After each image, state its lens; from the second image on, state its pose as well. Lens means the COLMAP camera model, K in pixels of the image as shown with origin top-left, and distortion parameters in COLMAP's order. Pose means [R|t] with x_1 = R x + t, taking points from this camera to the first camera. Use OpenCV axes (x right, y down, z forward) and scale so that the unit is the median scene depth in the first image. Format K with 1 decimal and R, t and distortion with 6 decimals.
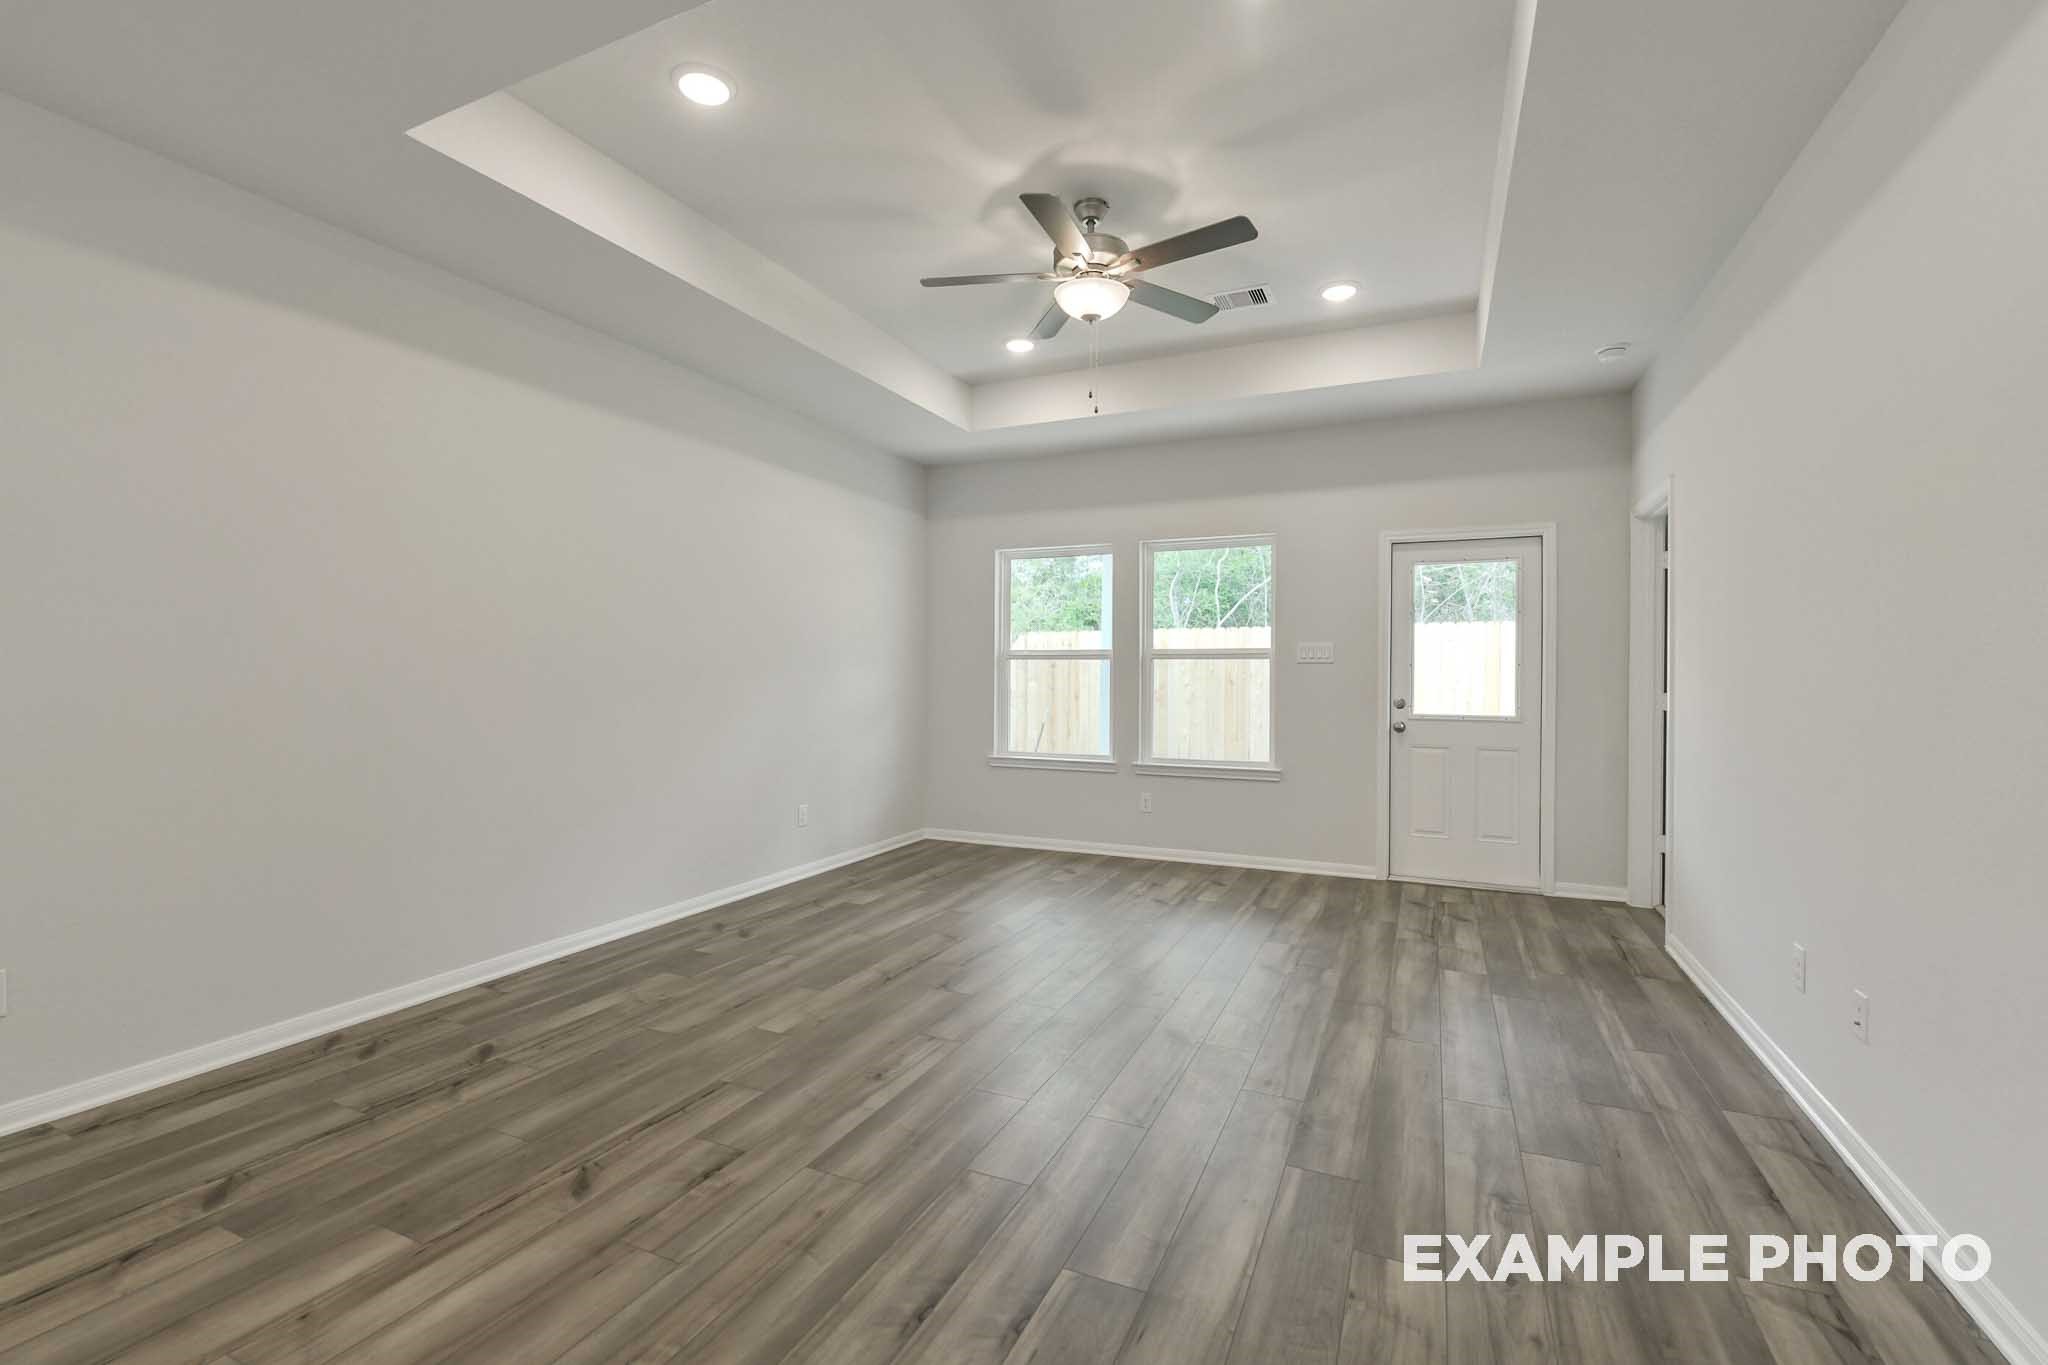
lens RADIAL K [[895.9, 0, 1021.8], [0, 895.9, 669.0], [0, 0, 1]] dist [0.008413, -0.003101]
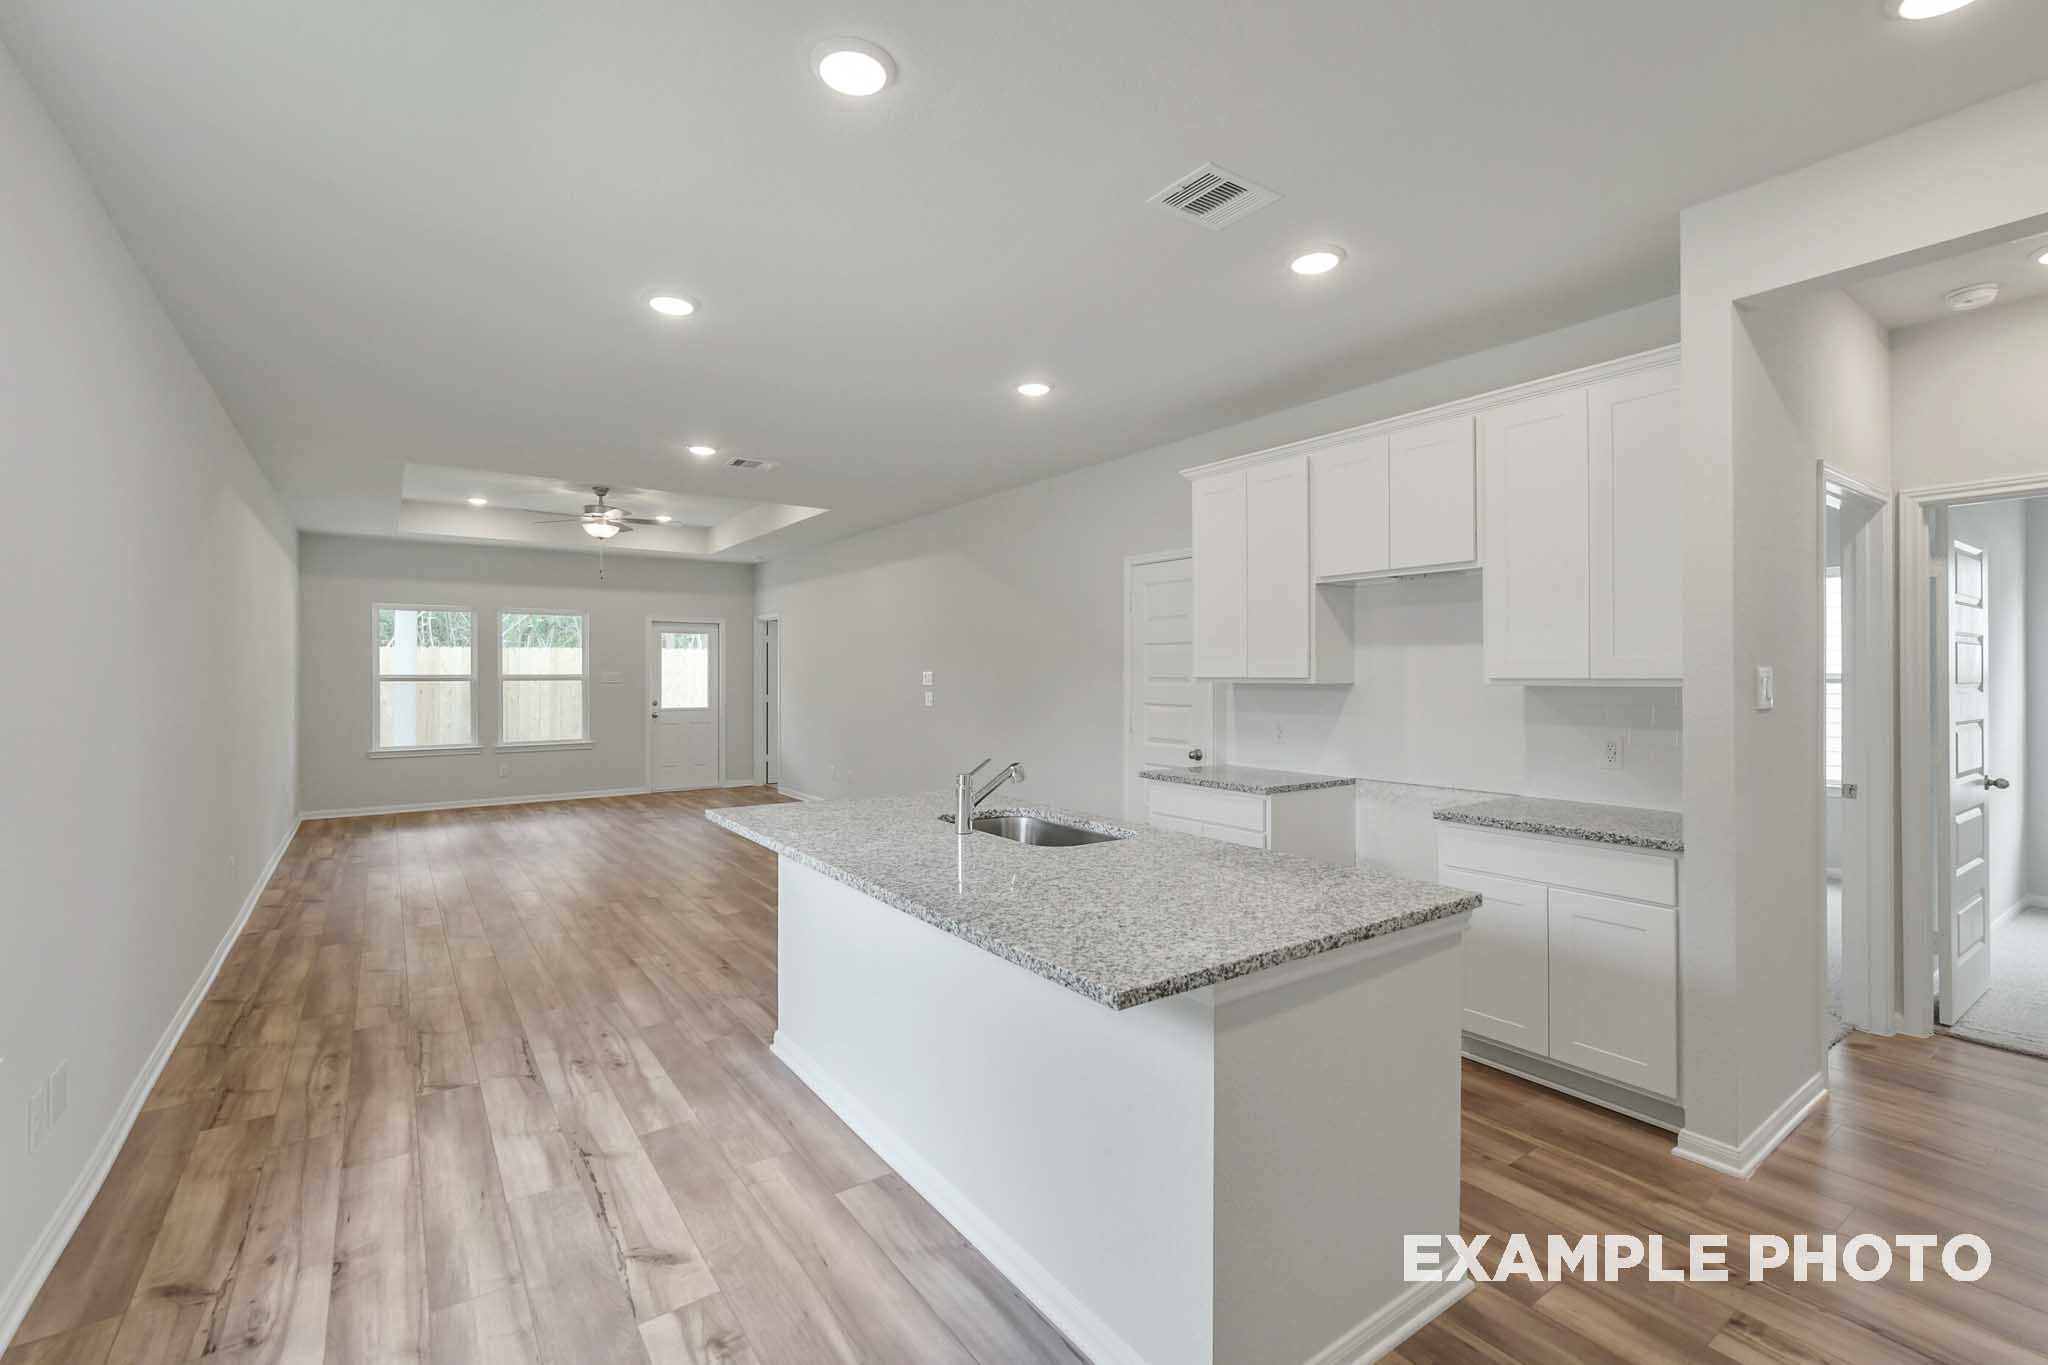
lens RADIAL K [[895.9, 0, 1033.0], [0, 895.9, 676.9], [0, 0, 1]] dist [0.008413, -0.003101]
pose [[0.495952, -0.008982, 0.868304, -0.998822], [-0.001653, 0.999935, 0.011288, -0.048617], [-0.868348, -0.007034, 0.495905, -0.794457]]
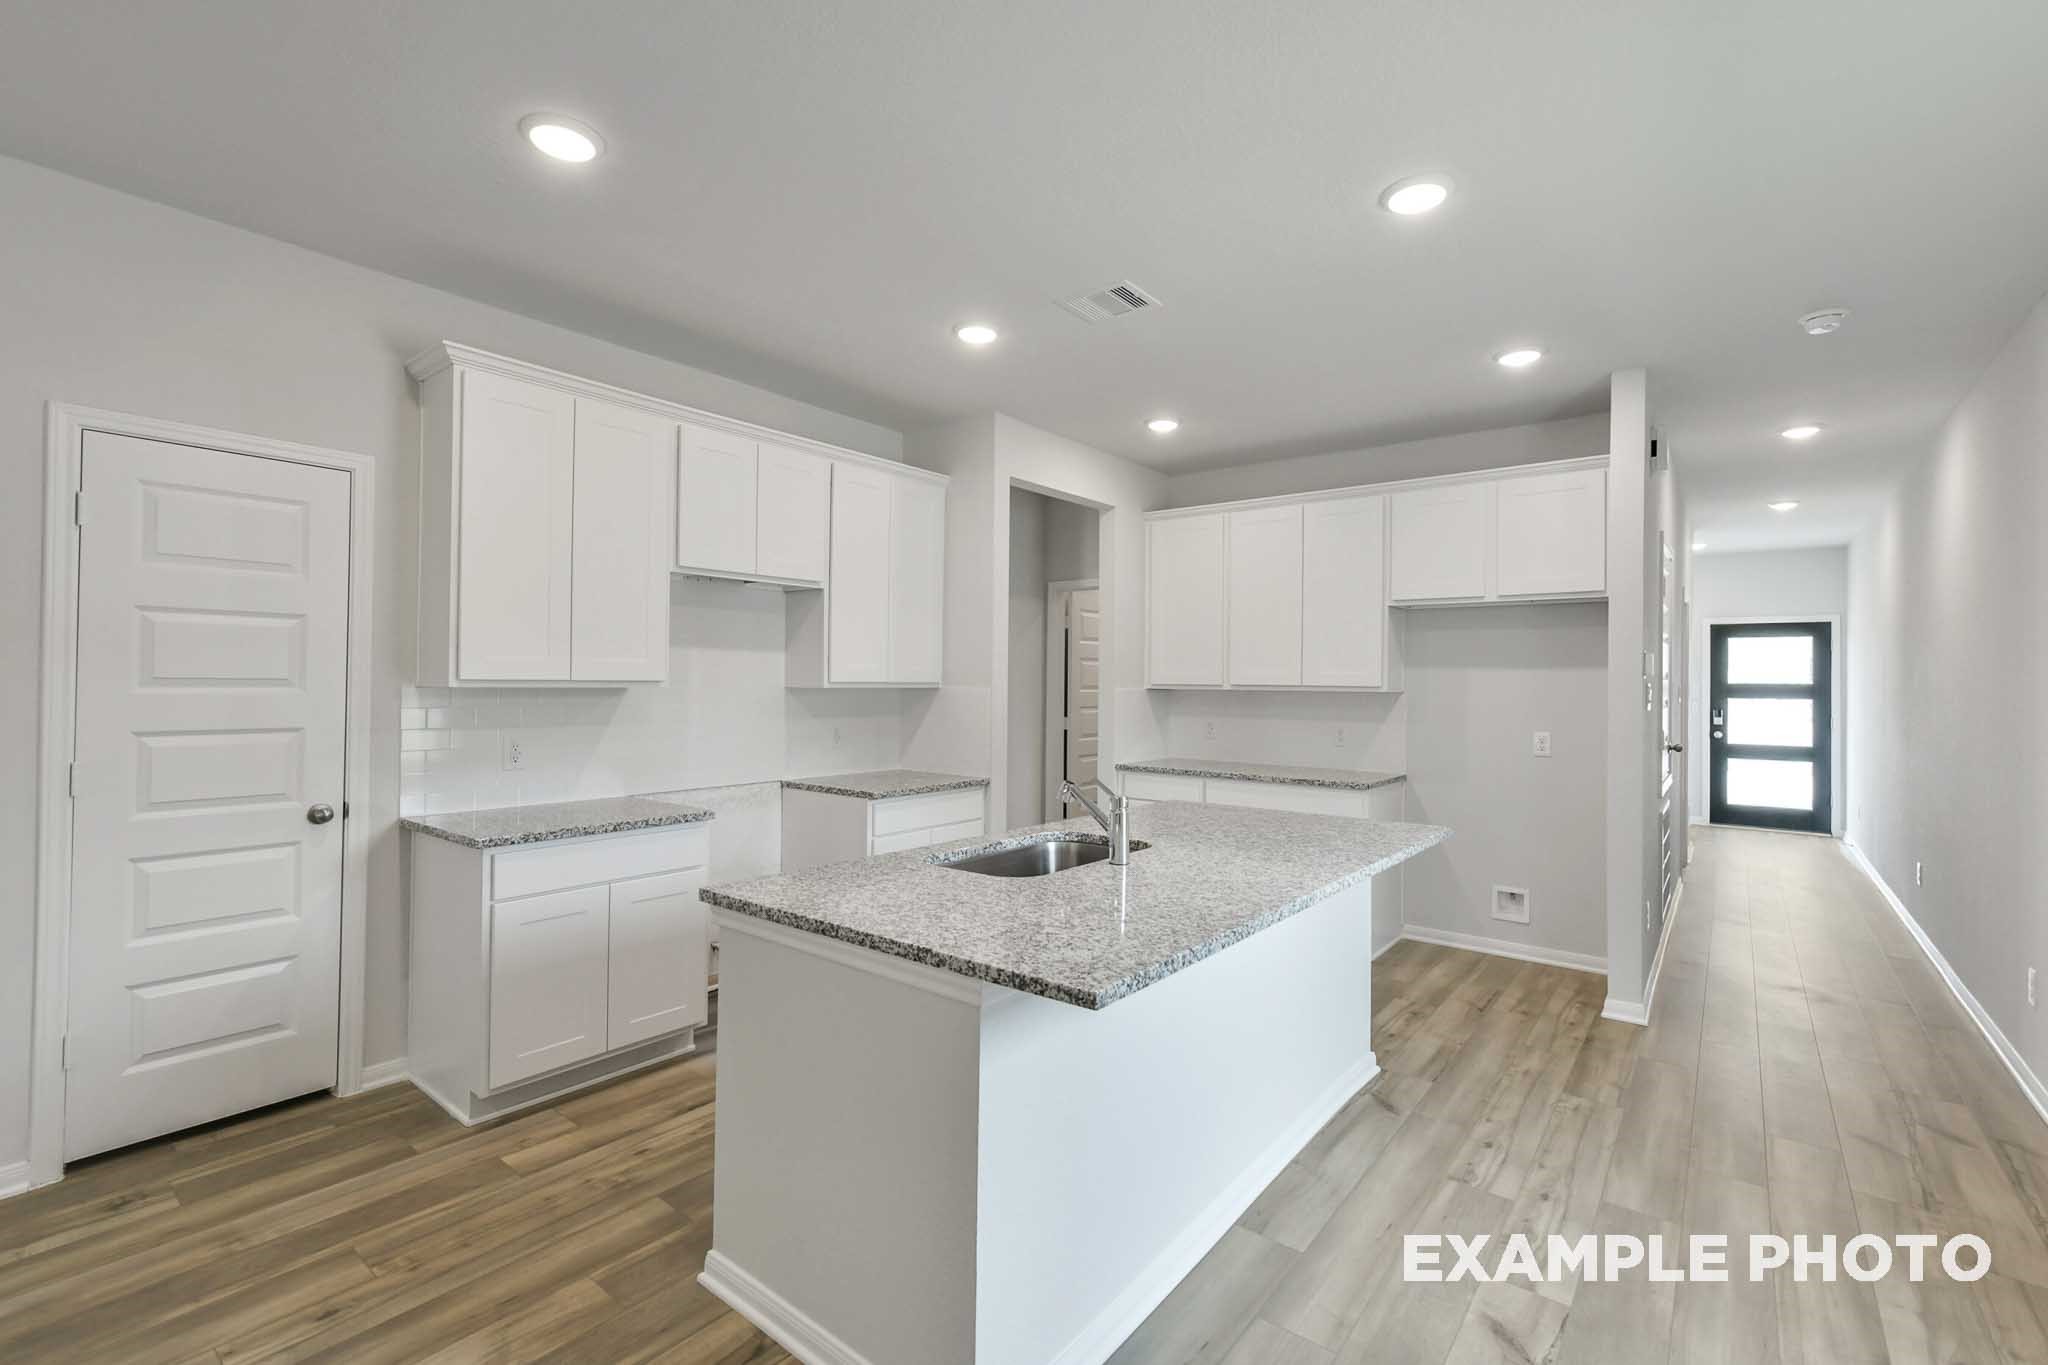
lens RADIAL K [[895.9, 0, 1025.1], [0, 895.9, 677.8], [0, 0, 1]] dist [0.008413, -0.003101]
pose [[-0.970242, -0.016664, 0.241565, -0.580564], [-0.019386, 0.999773, -0.008895, -0.040187], [-0.241361, -0.013313, -0.970344, 0.048204]]
